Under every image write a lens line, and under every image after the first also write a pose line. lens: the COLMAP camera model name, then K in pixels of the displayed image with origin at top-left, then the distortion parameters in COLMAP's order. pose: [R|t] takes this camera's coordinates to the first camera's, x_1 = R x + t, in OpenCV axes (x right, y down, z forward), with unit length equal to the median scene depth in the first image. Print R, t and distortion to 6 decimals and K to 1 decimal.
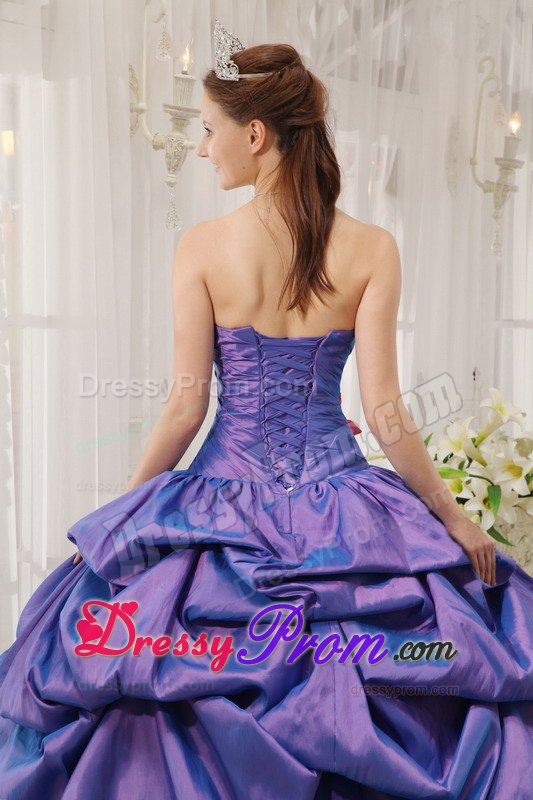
lens RADIAL K [[1853.9, 0, 266.5], [0, 1853.9, 400.0], [0, 0, 1]] dist [0.046828, 0.595079]
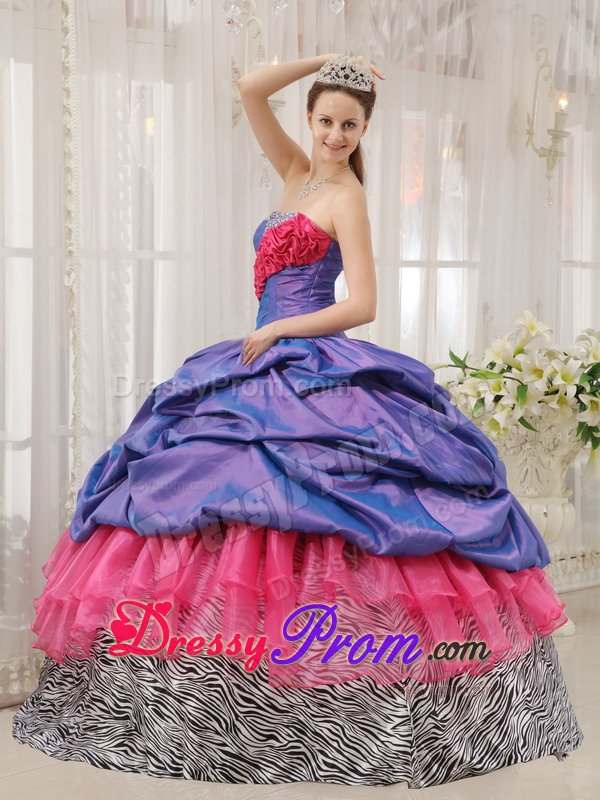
lens RADIAL K [[1815.5, 0, 281.6], [0, 1815.5, 366.7], [0, 0, 1]] dist [0.052787, 0.026296]
pose [[0.995500, 0.007580, -0.094455, 0.069190], [-0.006675, 0.999929, 0.009886, 0.020155], [0.094523, -0.009211, 0.995480, -0.260366]]
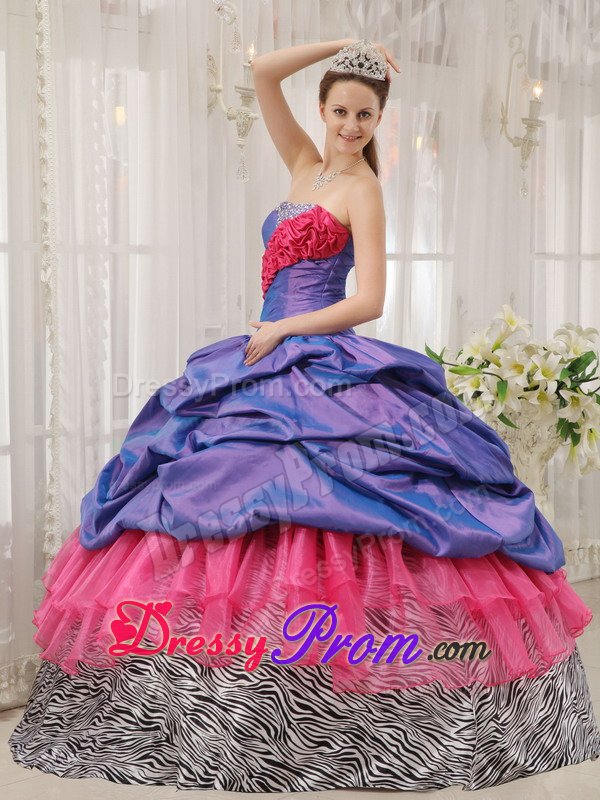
lens RADIAL K [[1873.2, 0, 300.0], [0, 1873.2, 400.0], [0, 0, 1]] dist [0.003459, 0.207535]
pose [[0.998651, 0.002090, -0.051876, 0.047008], [-0.000551, 0.999560, 0.029671, 0.019682], [0.051915, -0.029603, 0.998213, -0.263590]]
